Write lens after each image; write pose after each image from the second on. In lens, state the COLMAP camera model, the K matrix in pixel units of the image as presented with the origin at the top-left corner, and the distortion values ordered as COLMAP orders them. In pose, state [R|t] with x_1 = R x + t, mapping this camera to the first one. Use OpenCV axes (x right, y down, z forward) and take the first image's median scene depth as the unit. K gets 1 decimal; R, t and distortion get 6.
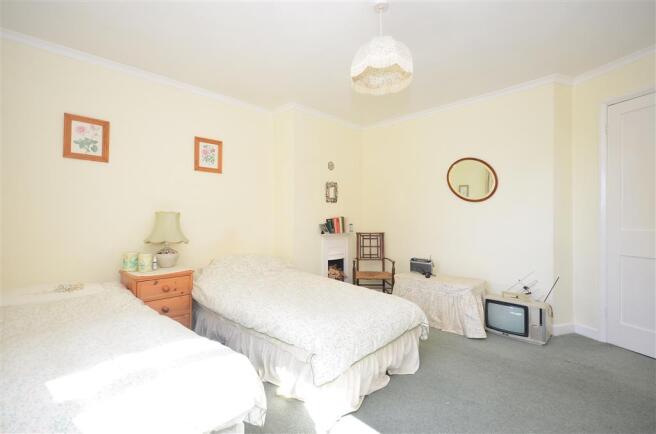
lens RADIAL K [[314.8, 0, 327.8], [0, 314.8, 217.2], [0, 0, 1]] dist [-0.003282, -0.000222]
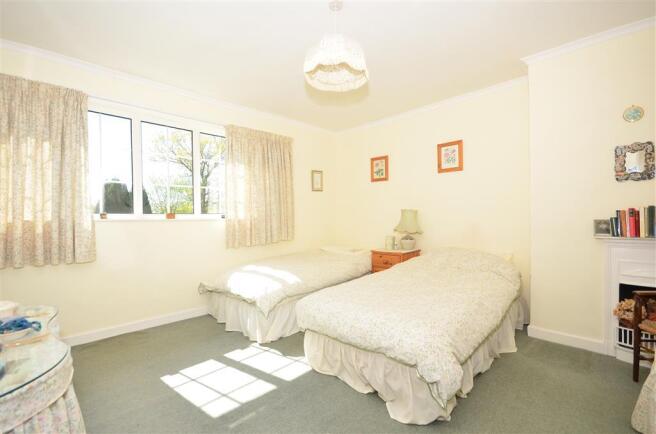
lens RADIAL K [[296.0, 0, 327.8], [0, 296.0, 215.6], [0, 0, 1]] dist [-0.001077, -0.000076]
pose [[-0.050303, -0.004157, -0.998725, 0.767104], [0.019900, 0.999789, -0.005164, 0.009006], [0.998536, -0.020135, -0.050210, 0.687241]]
